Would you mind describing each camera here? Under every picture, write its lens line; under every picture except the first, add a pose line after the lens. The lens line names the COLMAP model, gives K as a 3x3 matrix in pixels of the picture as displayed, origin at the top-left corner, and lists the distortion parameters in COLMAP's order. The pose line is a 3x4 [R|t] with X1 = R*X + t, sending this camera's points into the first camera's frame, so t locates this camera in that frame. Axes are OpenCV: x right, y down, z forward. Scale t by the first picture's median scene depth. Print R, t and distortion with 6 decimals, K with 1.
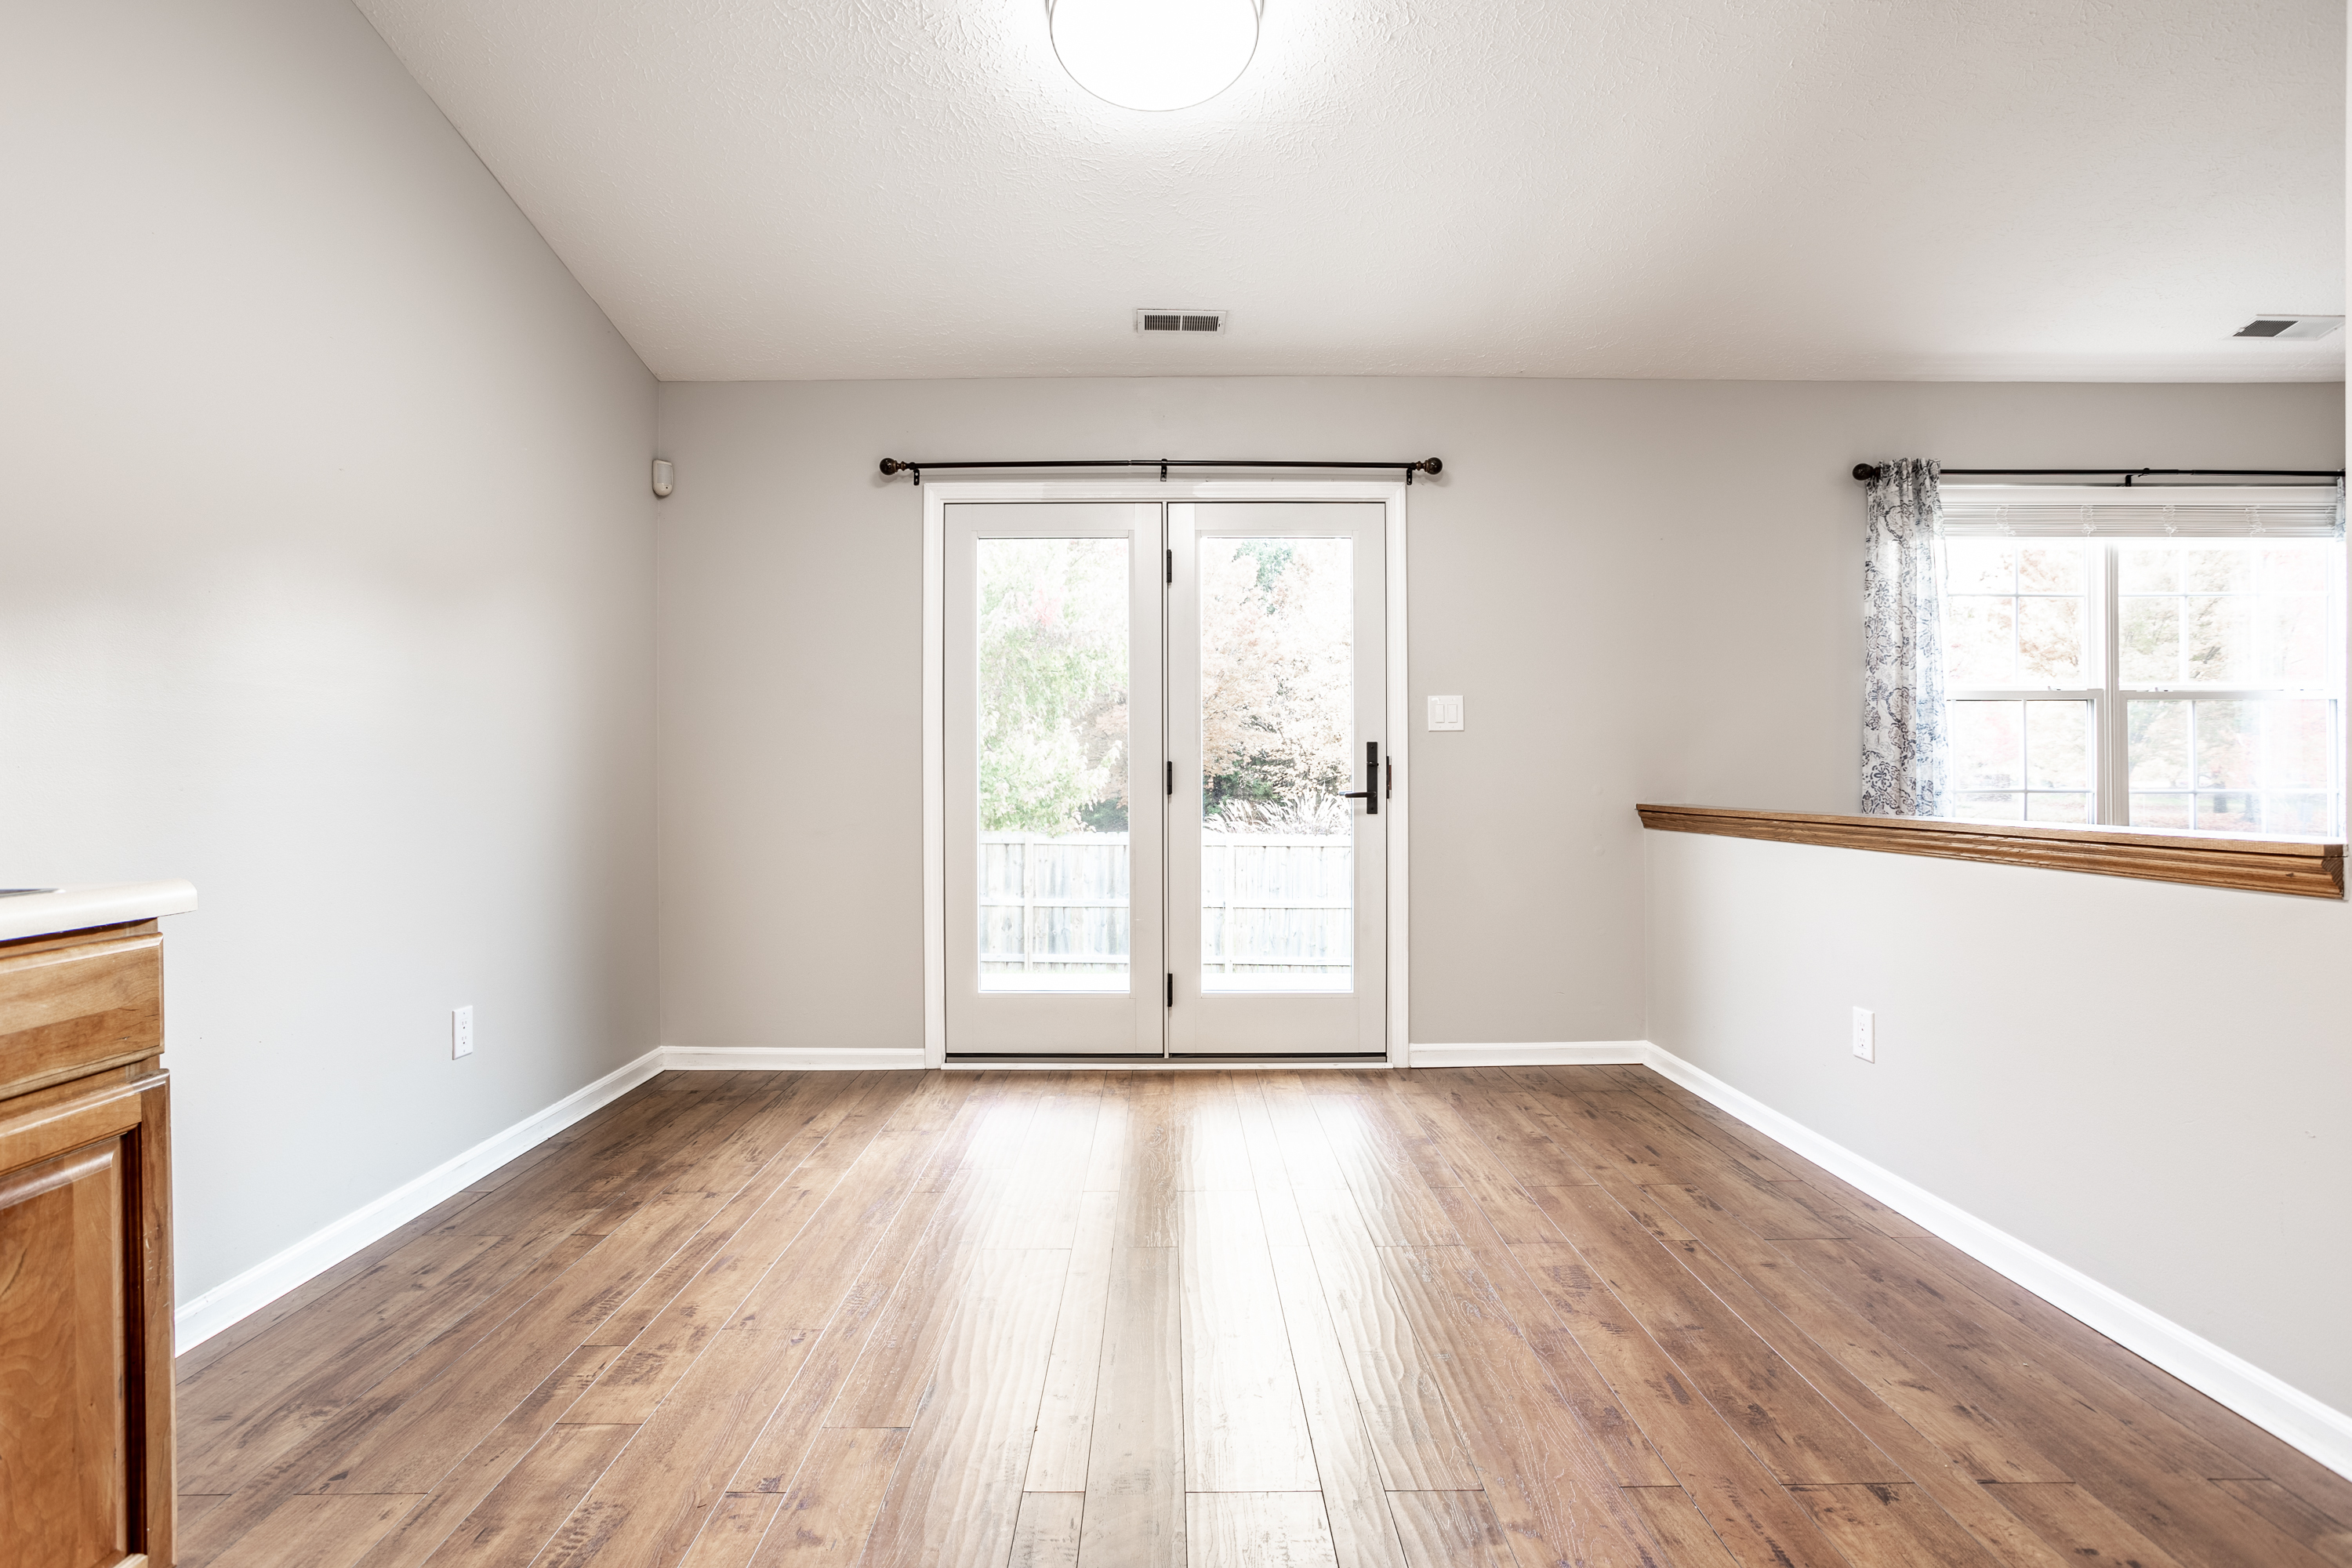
lens RADIAL K [[1151.2, 0, 1172.6], [0, 1151.2, 768.4], [0, 0, 1]] dist [-0.058838, 0.033399]
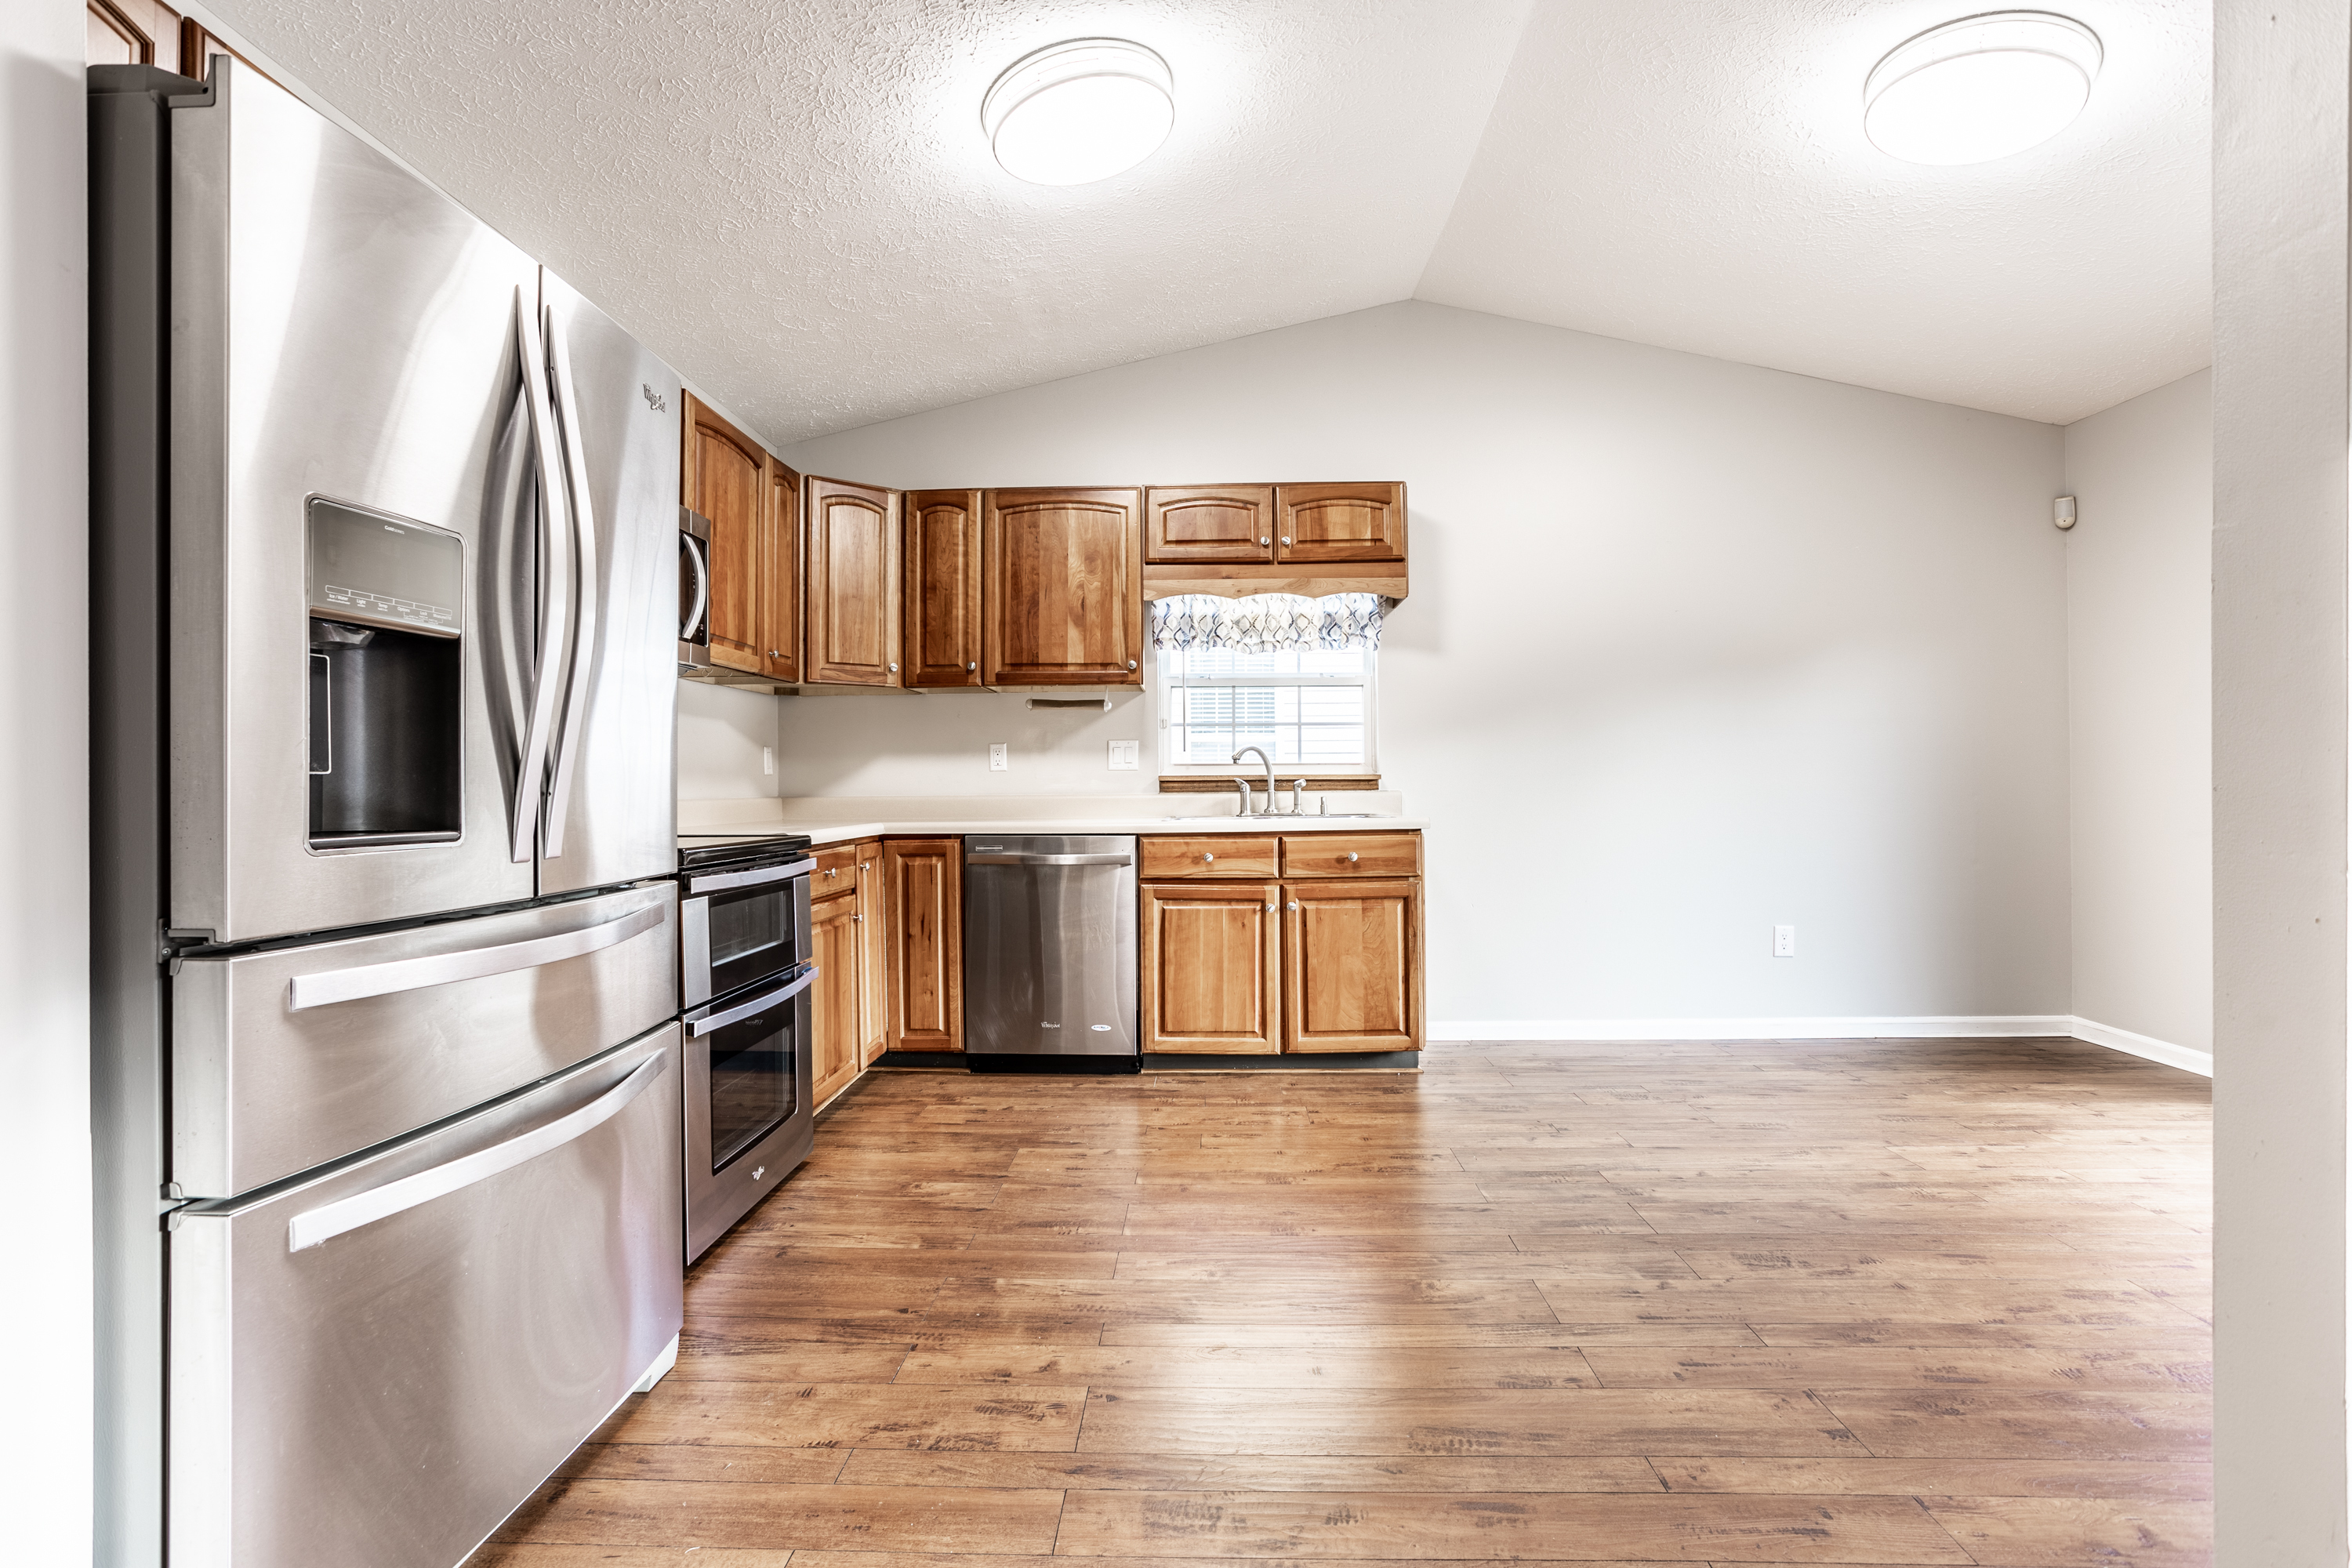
lens RADIAL K [[1142.5, 0, 1170.2], [0, 1142.5, 778.9], [0, 0, 1]] dist [-0.062586, 0.034479]
pose [[-0.046311, -0.000569, -0.998927, 0.757787], [0.013607, 0.999907, -0.001200, -0.001559], [0.998834, -0.013648, -0.046299, 0.175019]]
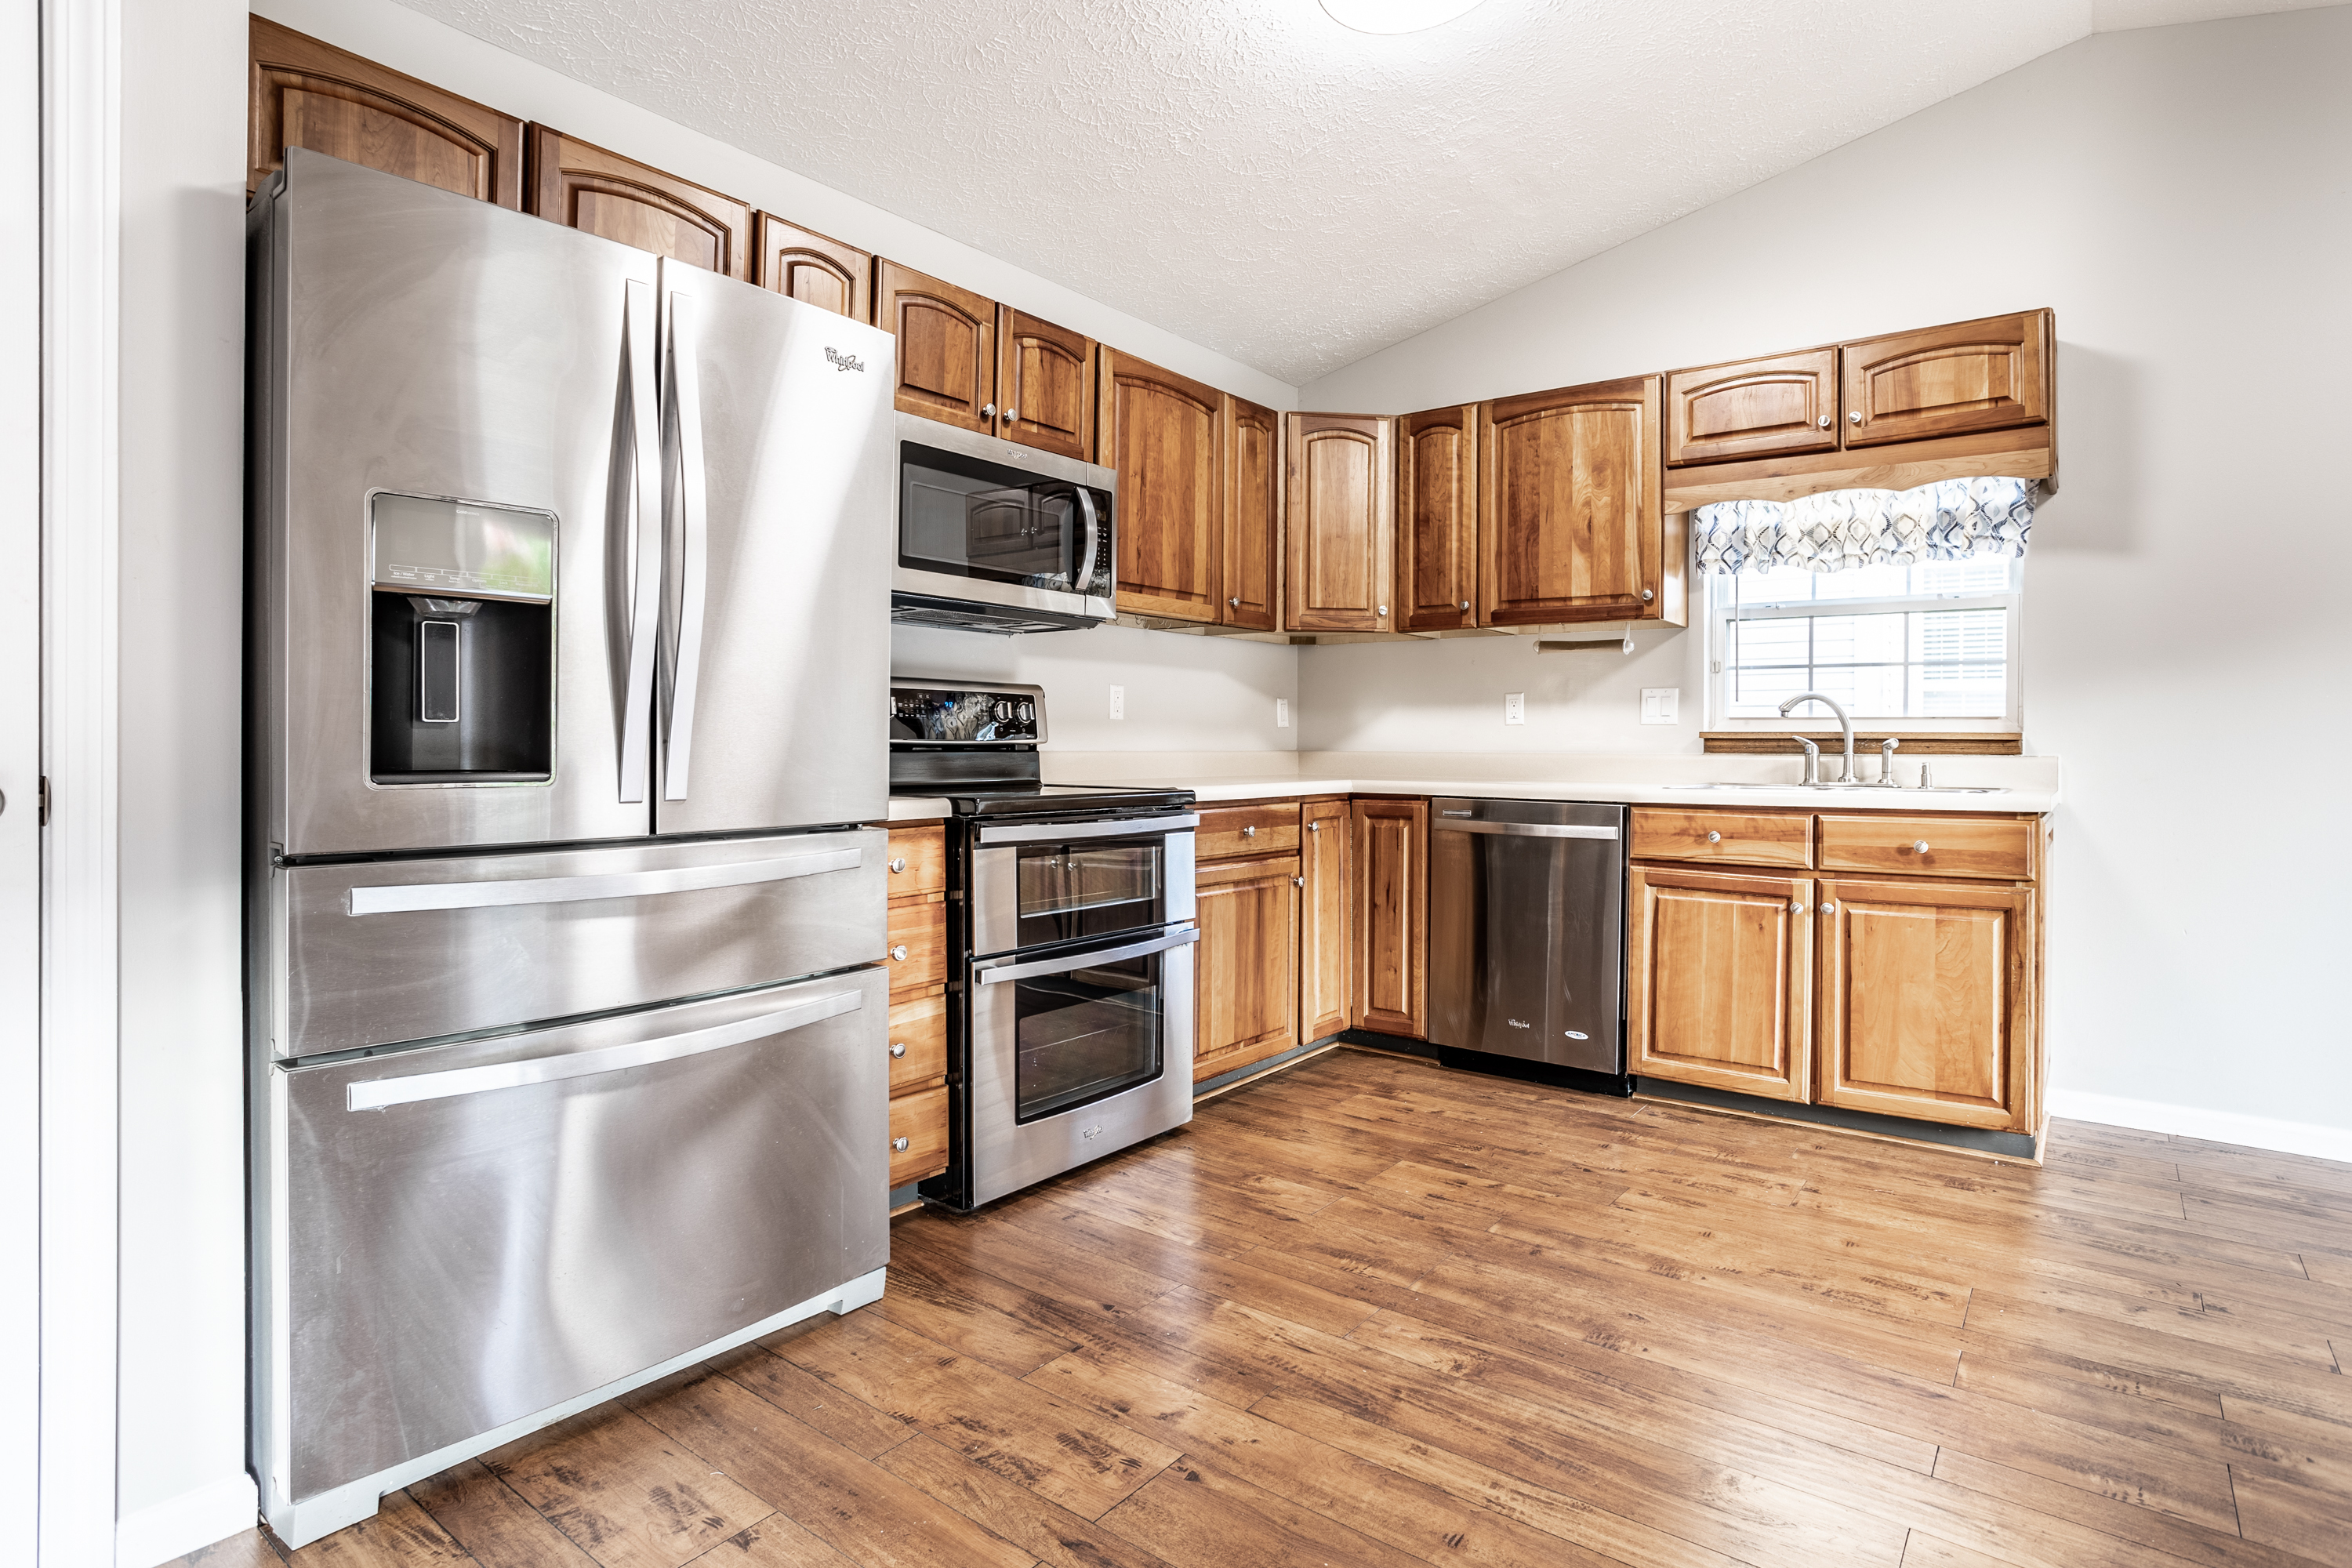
lens RADIAL K [[1208.7, 0, 1229.8], [0, 1208.7, 743.8], [0, 0, 1]] dist [-0.065510, 0.039229]
pose [[-0.598164, 0.003080, -0.801368, 0.599453], [0.001285, 0.999995, 0.002885, 0.000249], [0.801373, 0.000696, -0.598165, 0.399504]]
